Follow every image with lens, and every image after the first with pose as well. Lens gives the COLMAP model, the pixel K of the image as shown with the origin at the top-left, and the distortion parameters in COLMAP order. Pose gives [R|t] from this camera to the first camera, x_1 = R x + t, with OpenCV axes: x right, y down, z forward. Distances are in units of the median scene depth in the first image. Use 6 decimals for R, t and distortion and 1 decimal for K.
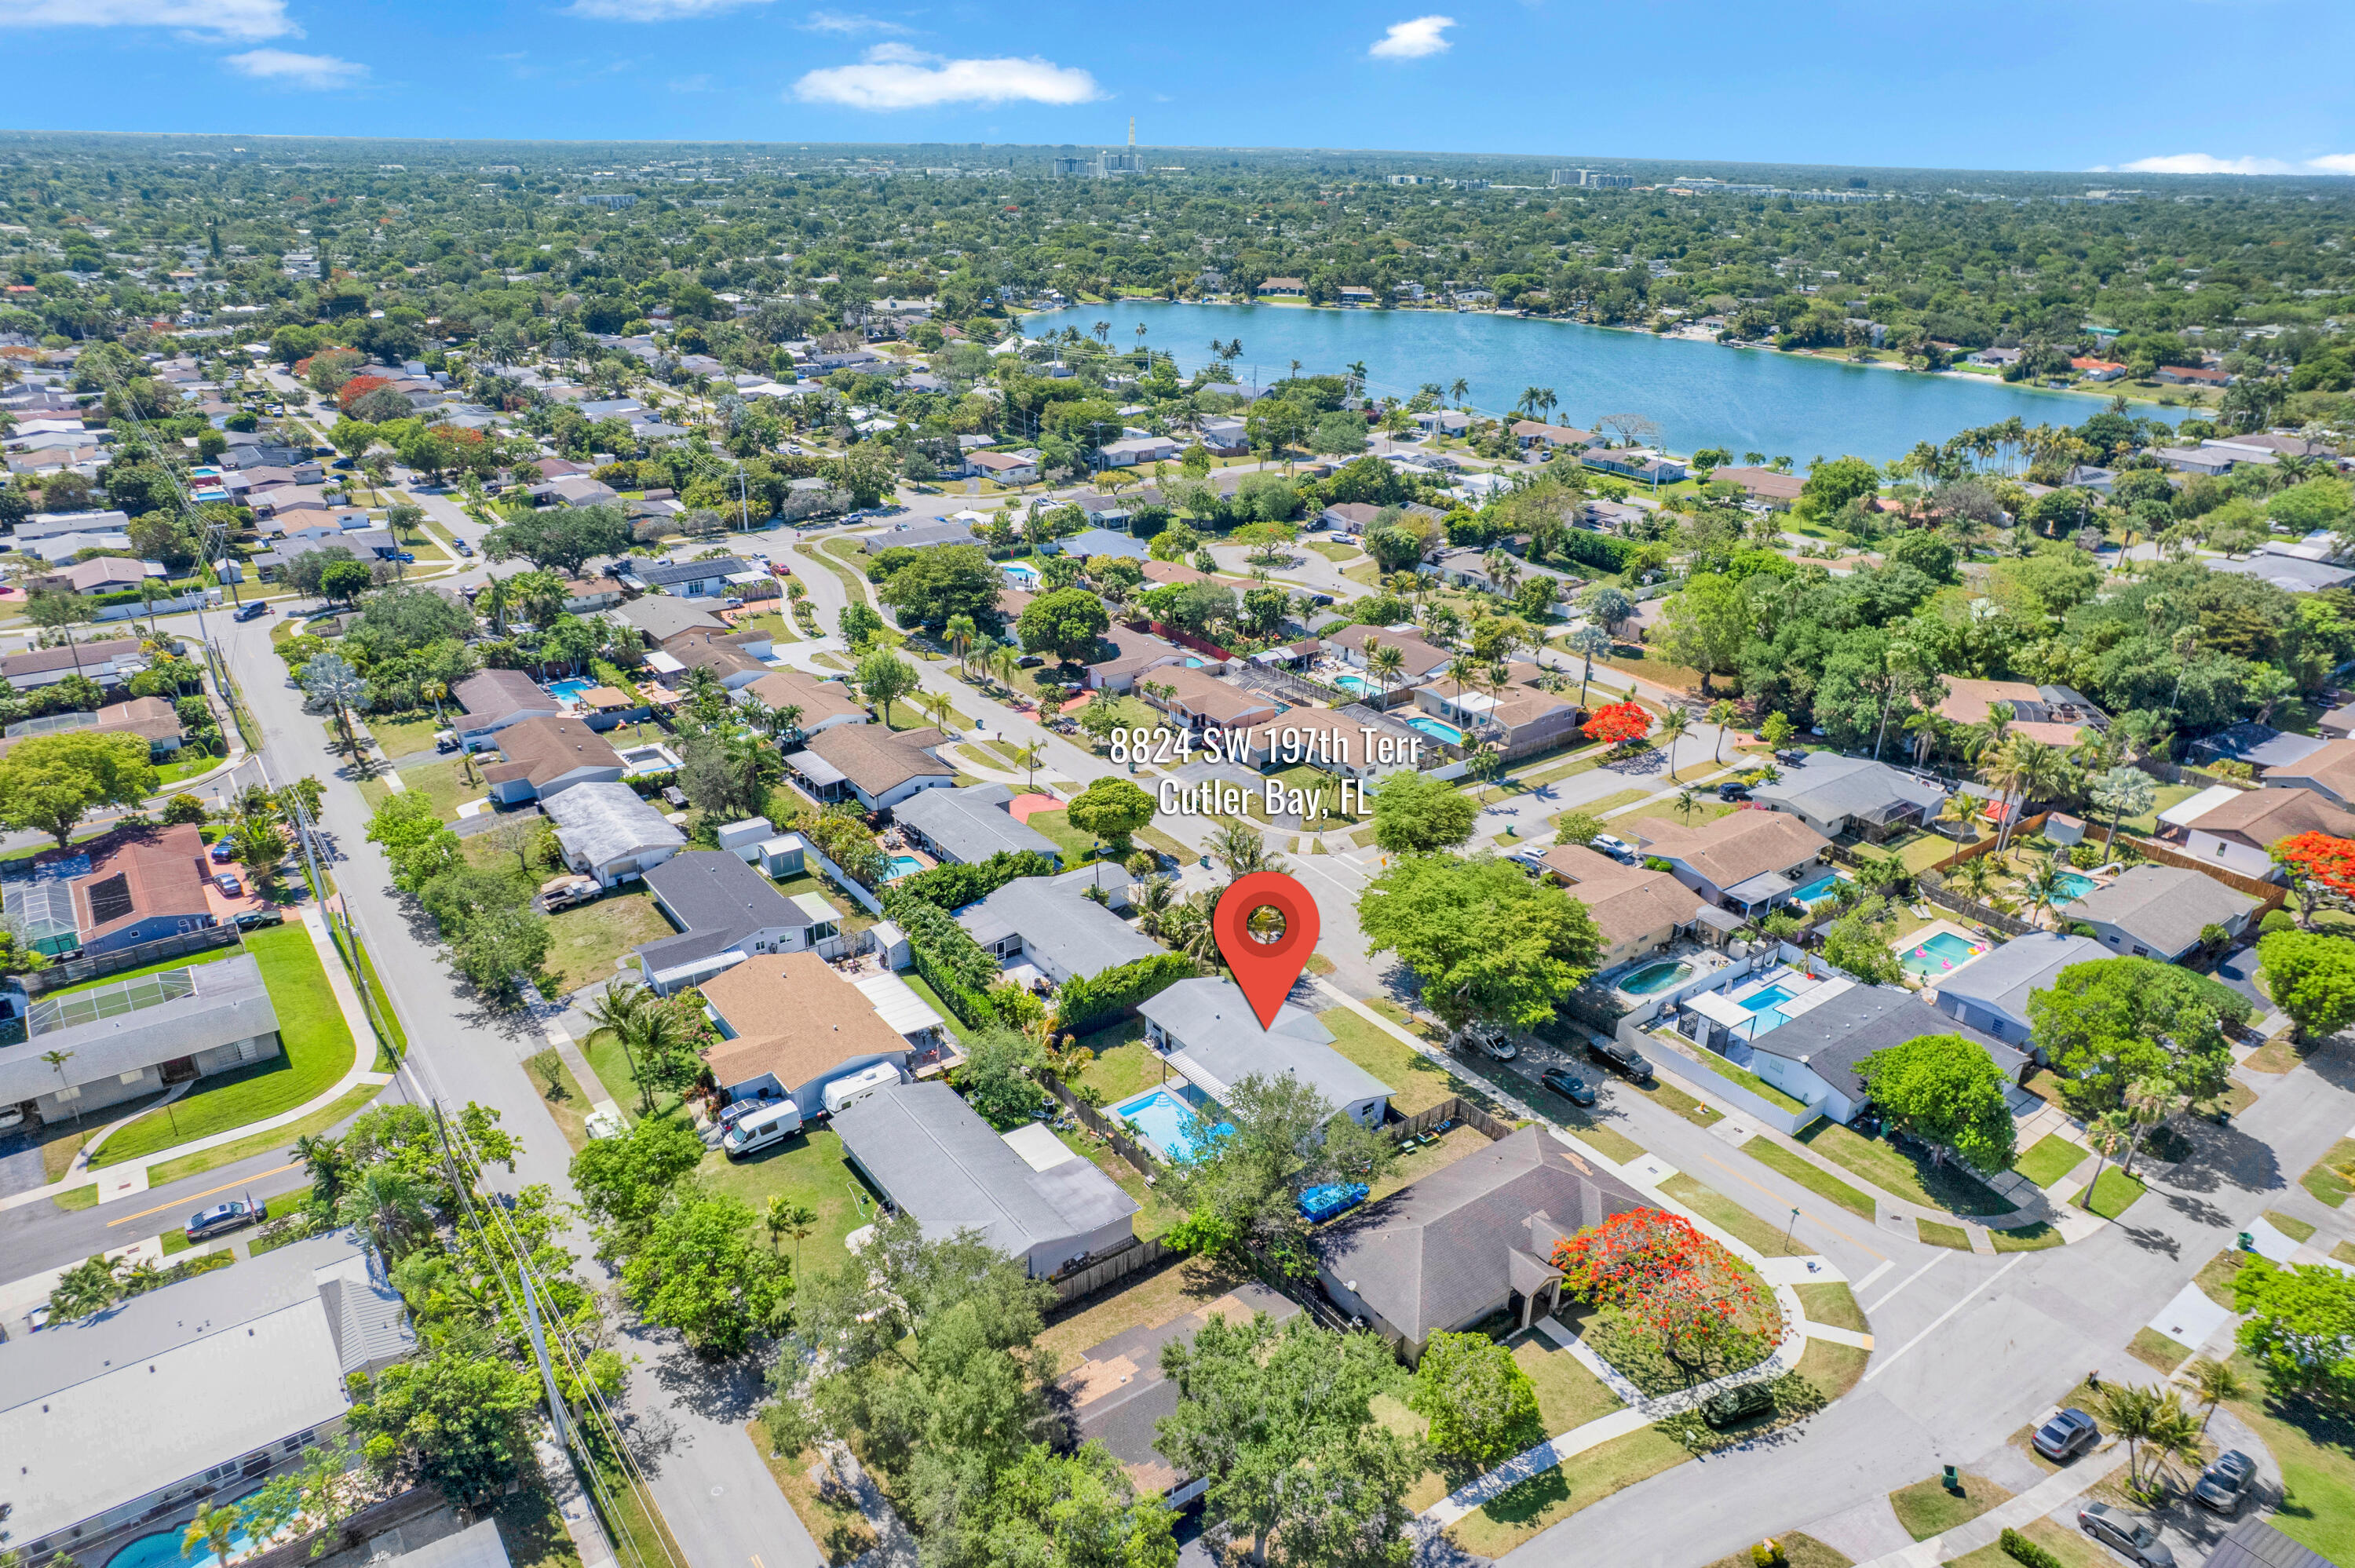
lens RADIAL K [[1516.8, 0, 1180.4], [0, 1516.8, 825.5], [0, 0, 1]] dist [-0.077173, 0.063954]
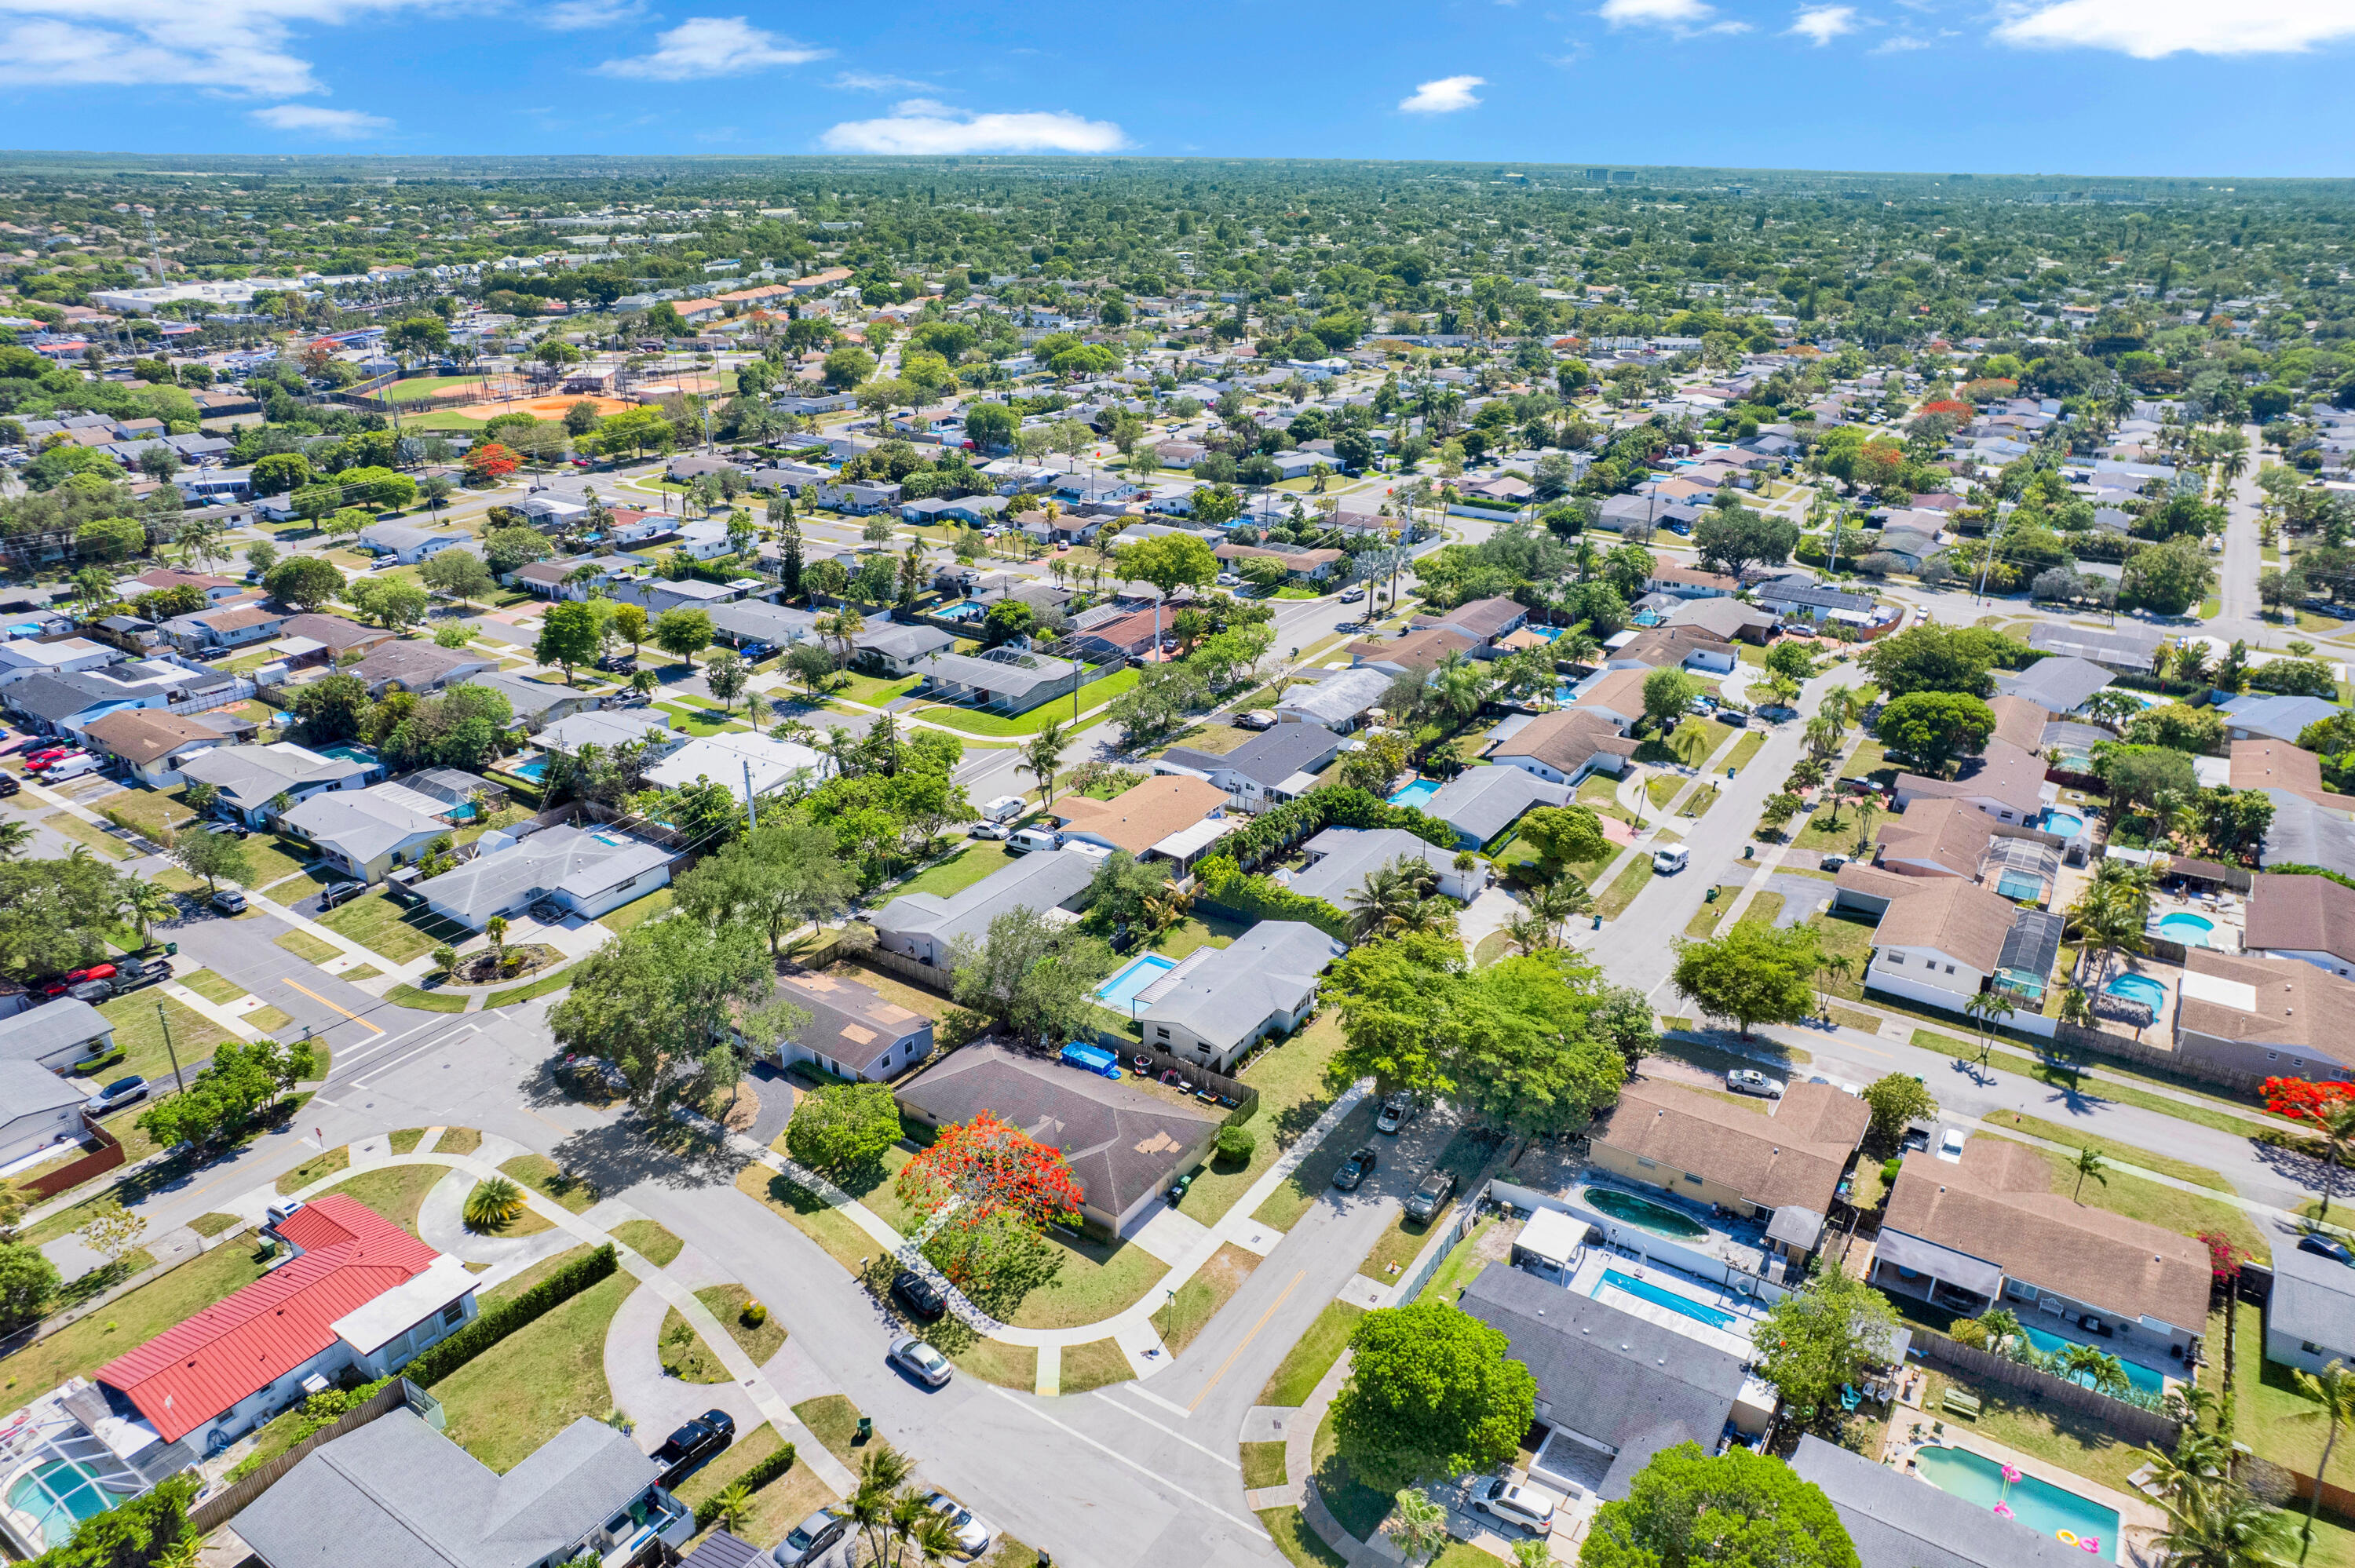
lens RADIAL K [[1516.8, 0, 1180.4], [0, 1516.8, 825.5], [0, 0, 1]] dist [-0.077173, 0.063954]
pose [[0.339883, 0.371356, -0.864045, 0.636921], [-0.394033, 0.890443, 0.227704, -0.125233], [0.853942, 0.263070, 0.448973, 0.287516]]
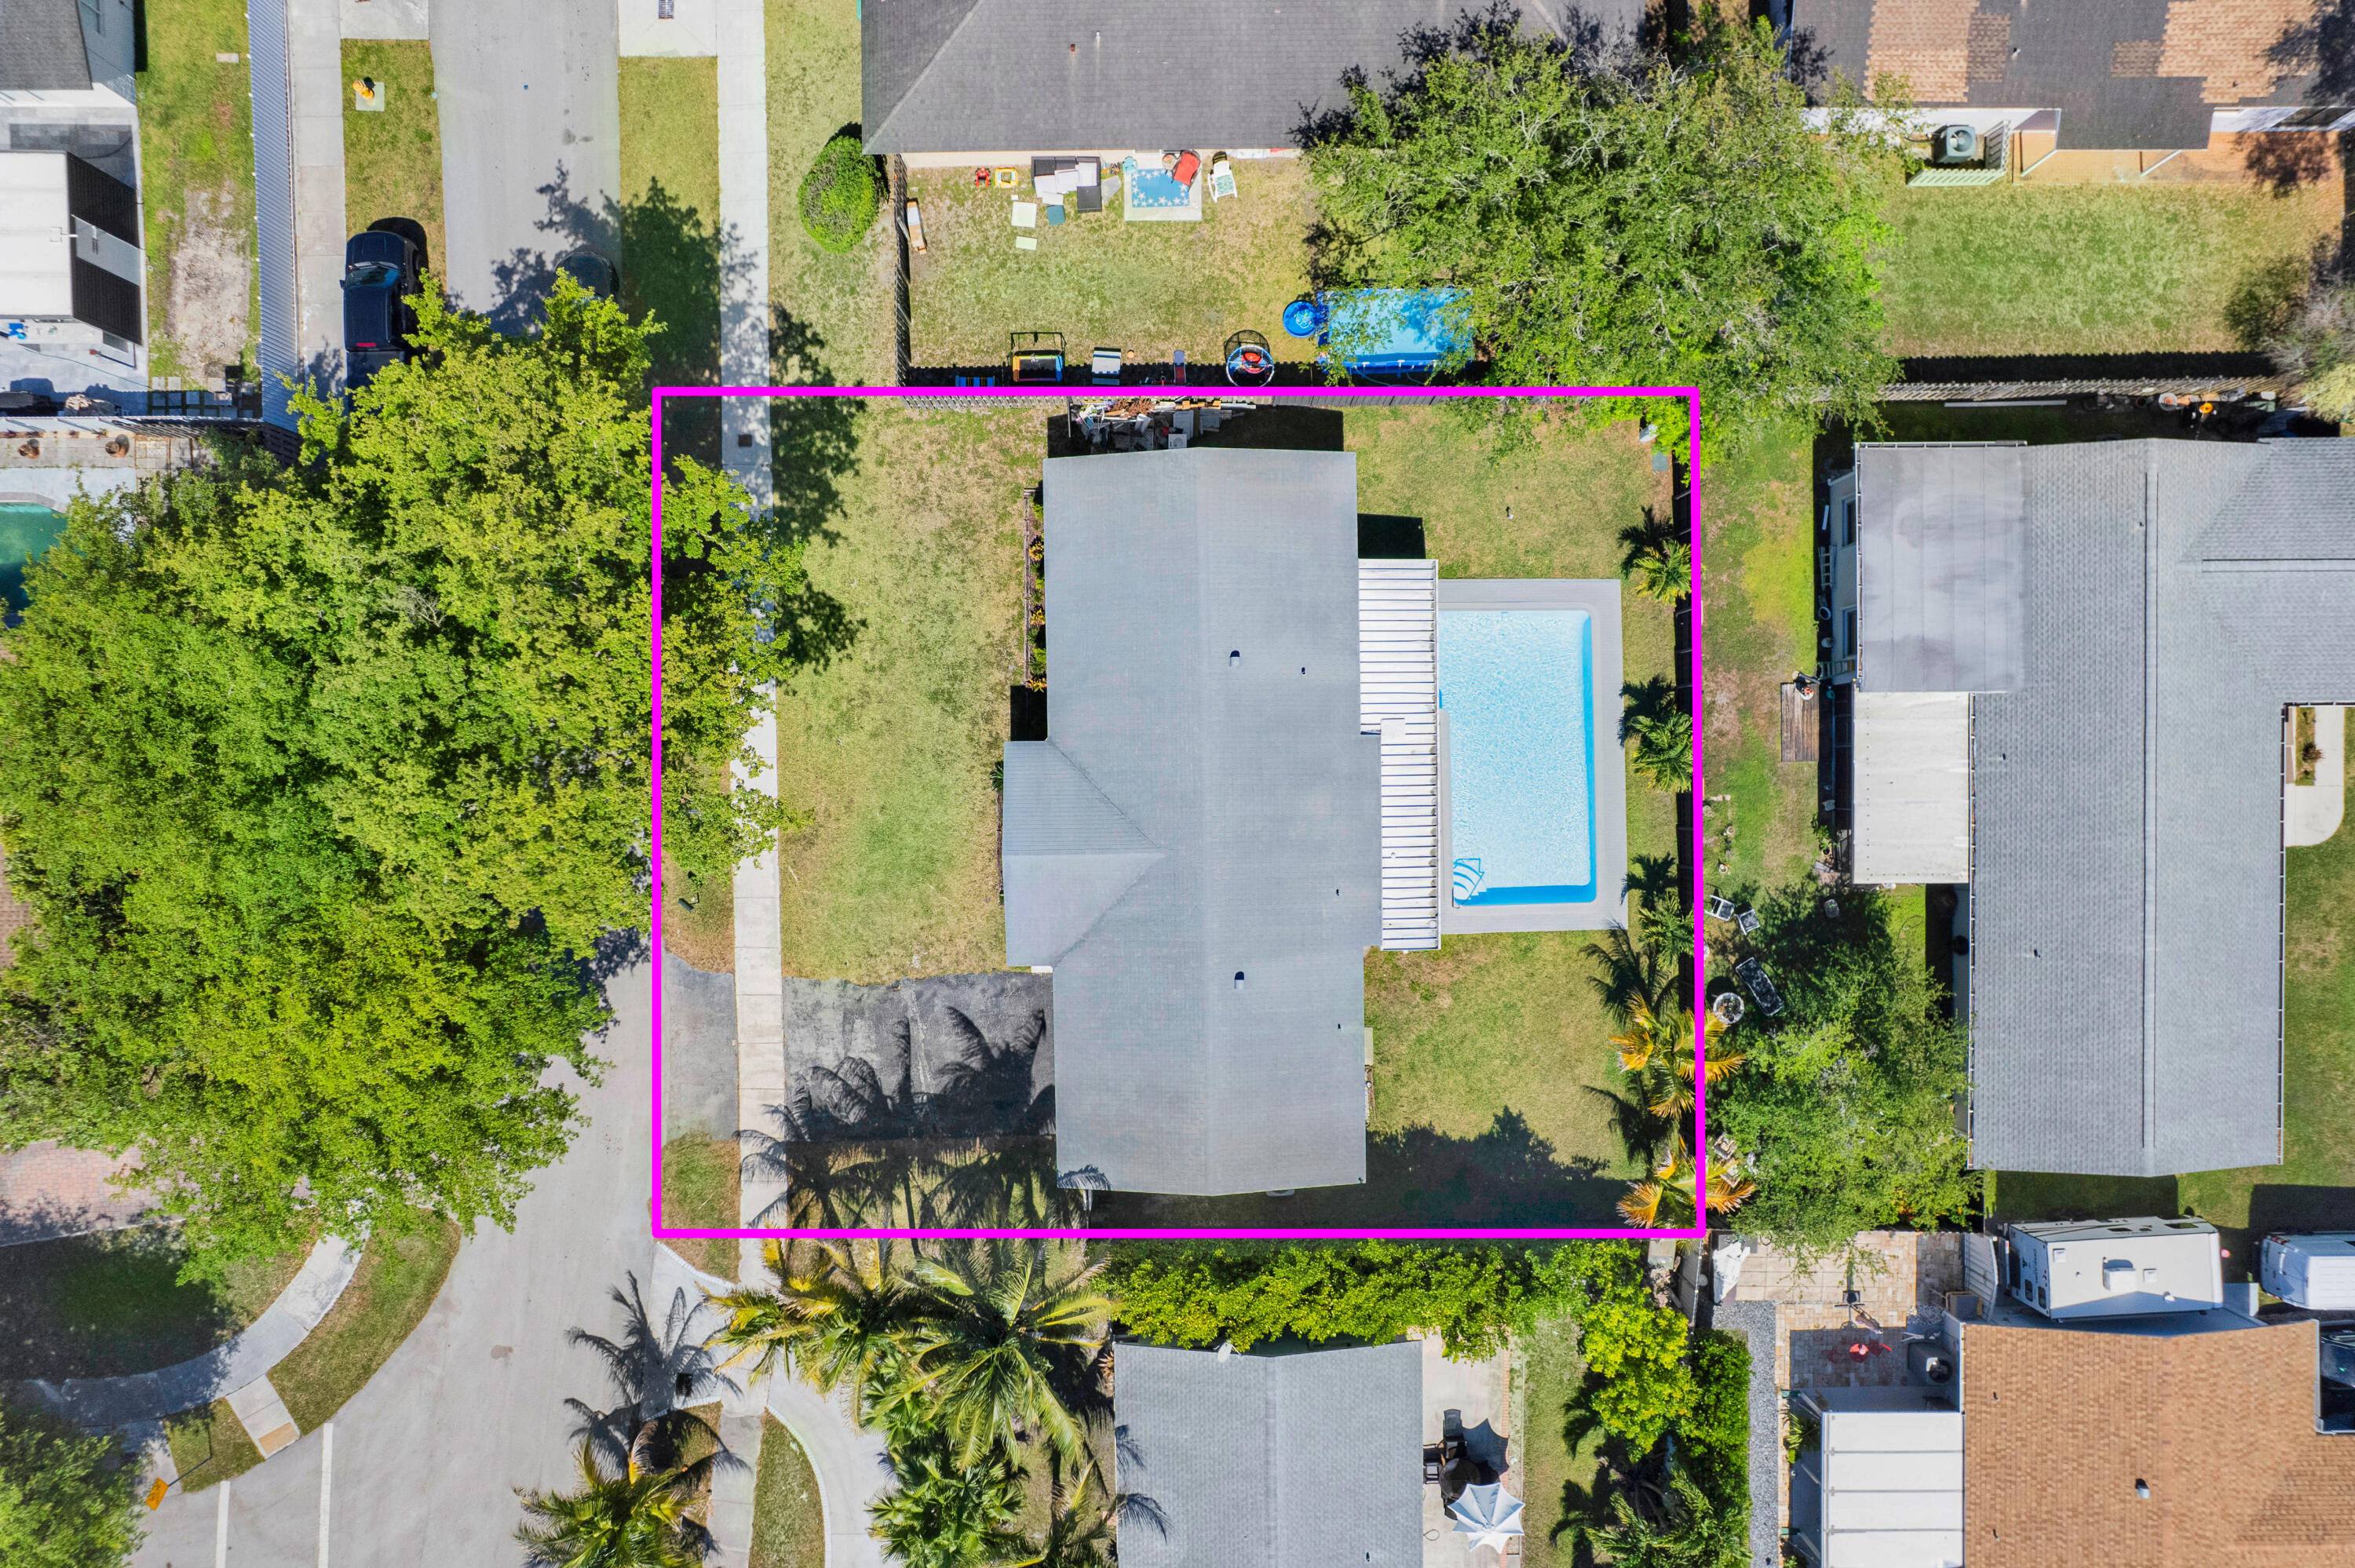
lens RADIAL K [[1516.8, 0, 1180.4], [0, 1516.8, 825.5], [0, 0, 1]] dist [-0.077173, 0.063954]
pose [[-0.809911, -0.585883, -0.028016, 0.045083], [0.241006, -0.375947, 0.894752, -0.122875], [-0.534753, 0.717917, 0.445685, 0.560415]]
